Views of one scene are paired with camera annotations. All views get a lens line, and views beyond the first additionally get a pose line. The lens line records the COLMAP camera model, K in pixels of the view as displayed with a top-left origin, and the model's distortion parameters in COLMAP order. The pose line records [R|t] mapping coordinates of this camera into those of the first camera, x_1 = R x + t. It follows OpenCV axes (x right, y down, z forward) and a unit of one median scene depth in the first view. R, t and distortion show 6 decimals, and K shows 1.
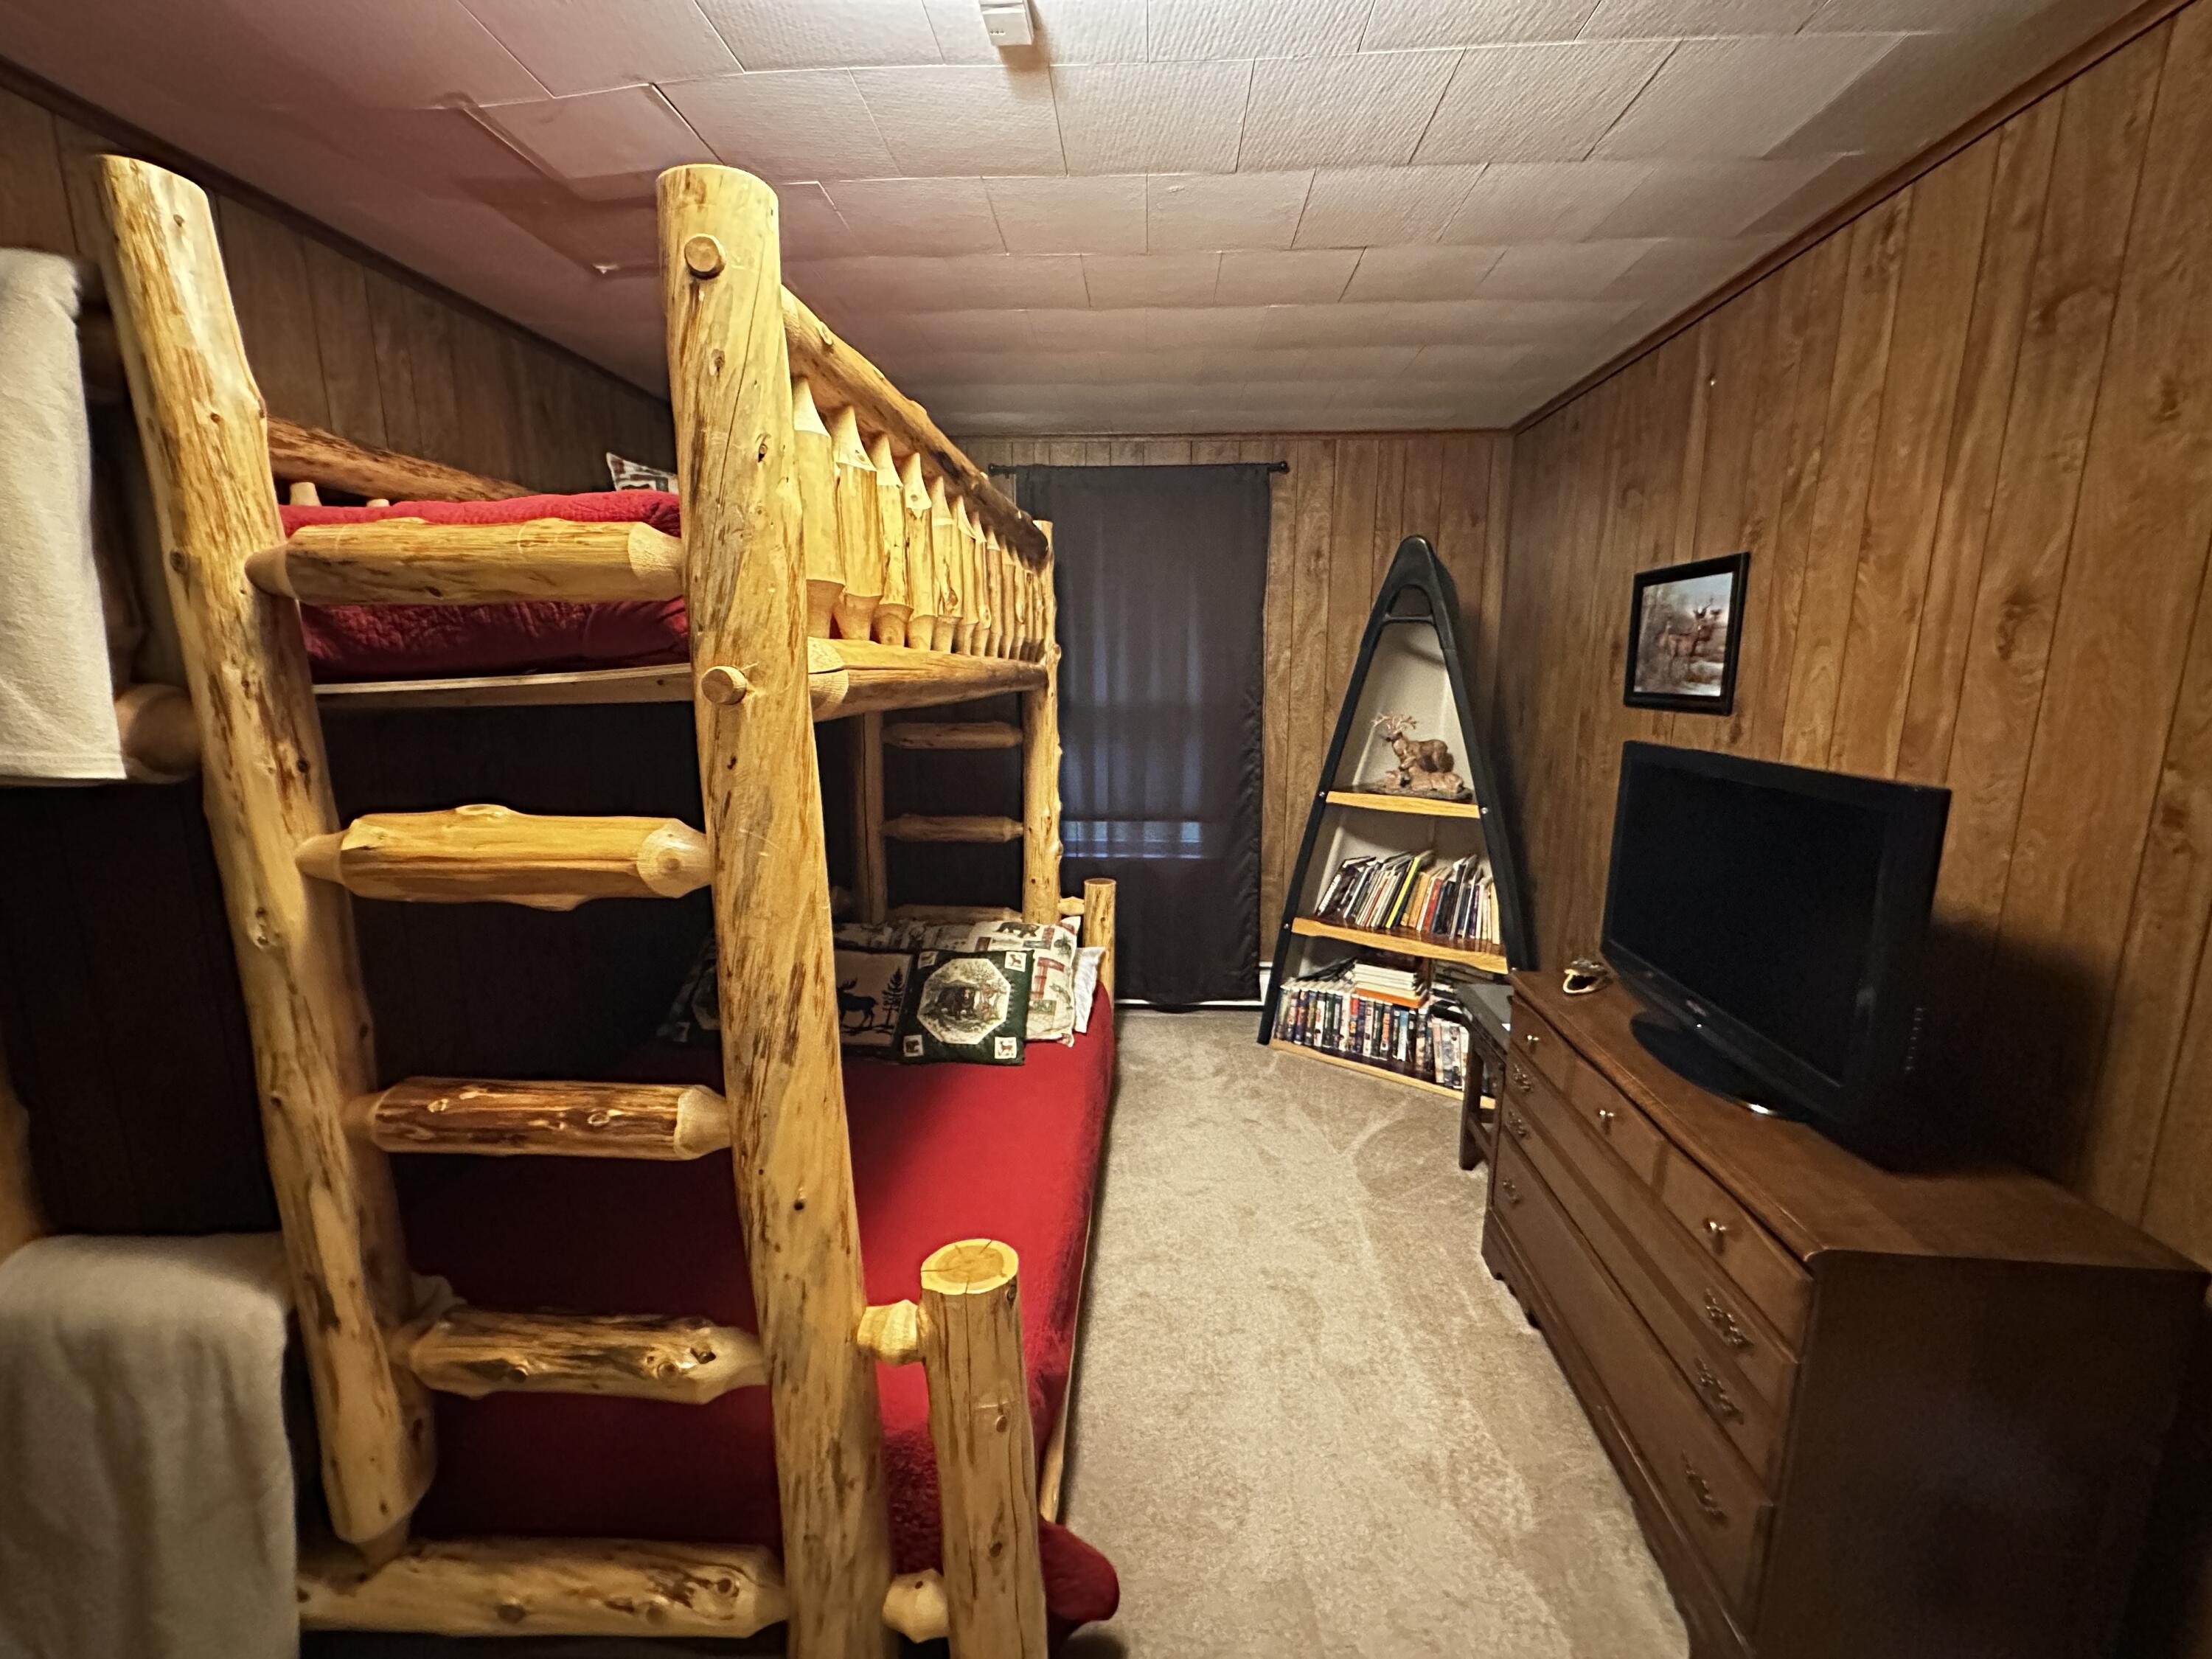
lens RADIAL K [[881.3, 0, 1116.0], [0, 881.3, 831.3], [0, 0, 1]] dist [-0.005315, 0.001091]
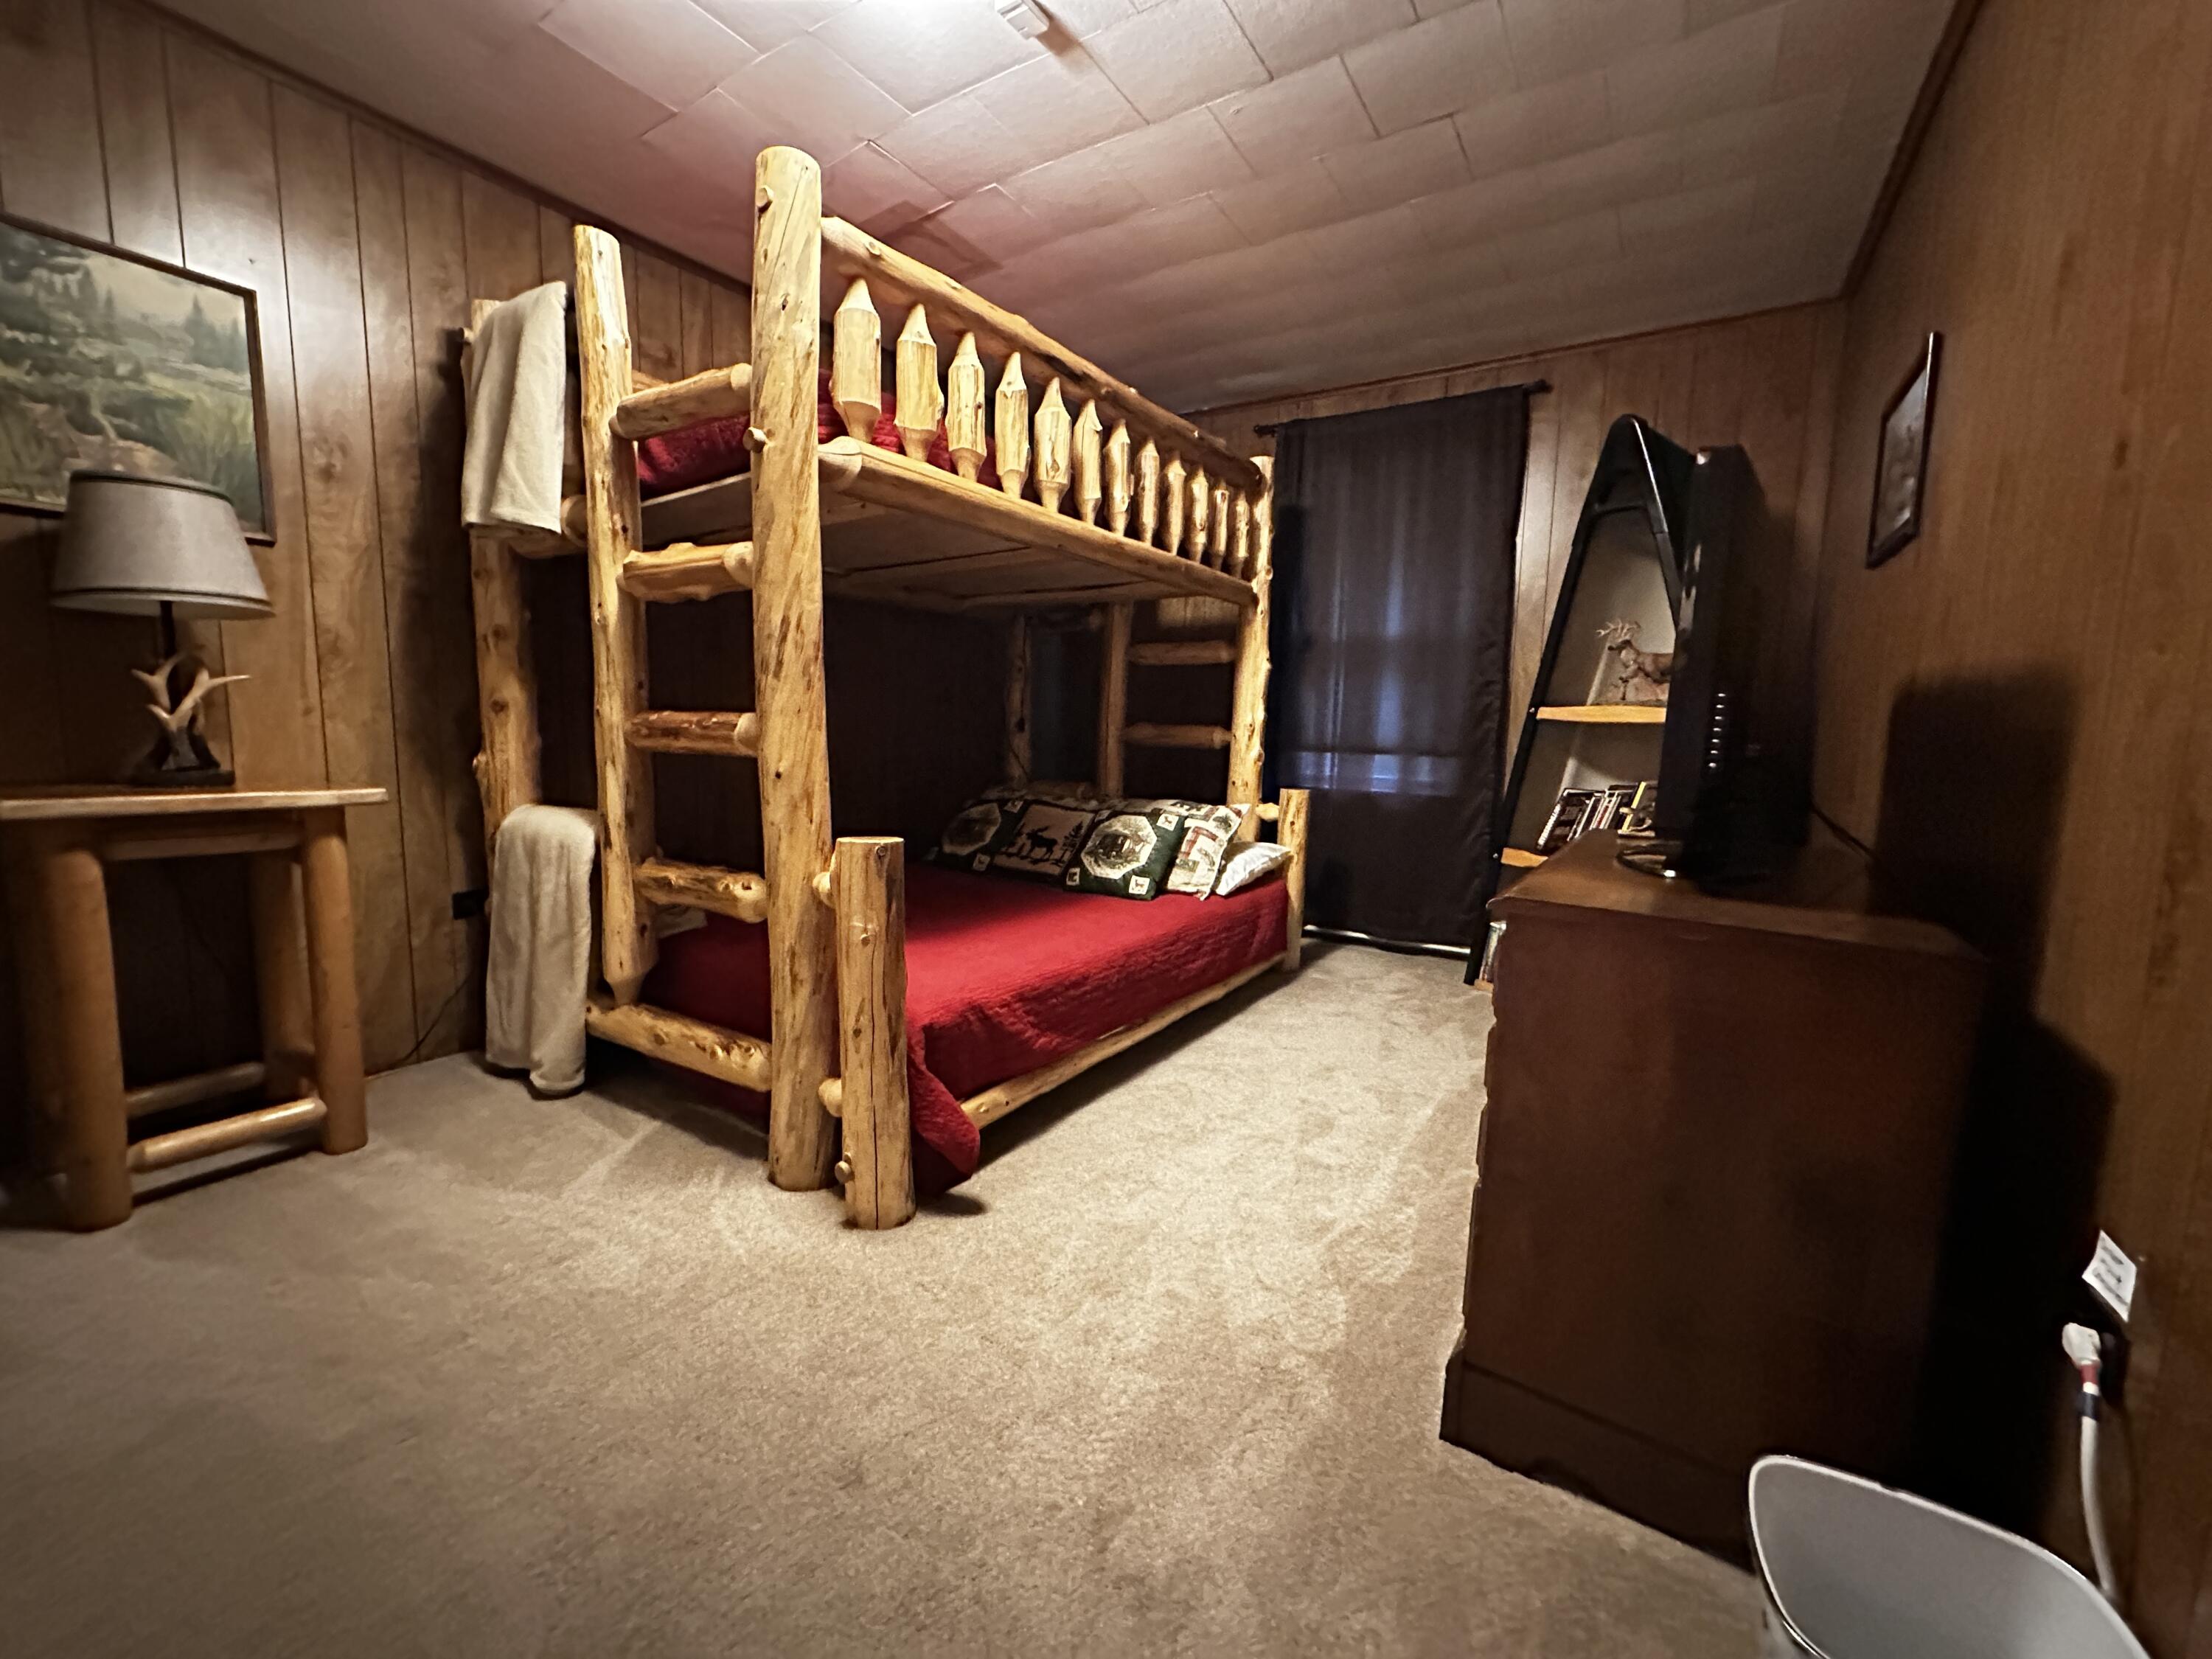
lens RADIAL K [[881.3, 0, 1103.7], [0, 881.3, 825.3], [0, 0, 1]] dist [-0.005315, 0.001091]
pose [[0.870687, 0.079996, -0.485289, 0.393268], [-0.109985, 0.993366, -0.033582, 0.212254], [0.479383, 0.082614, 0.873709, -0.044398]]
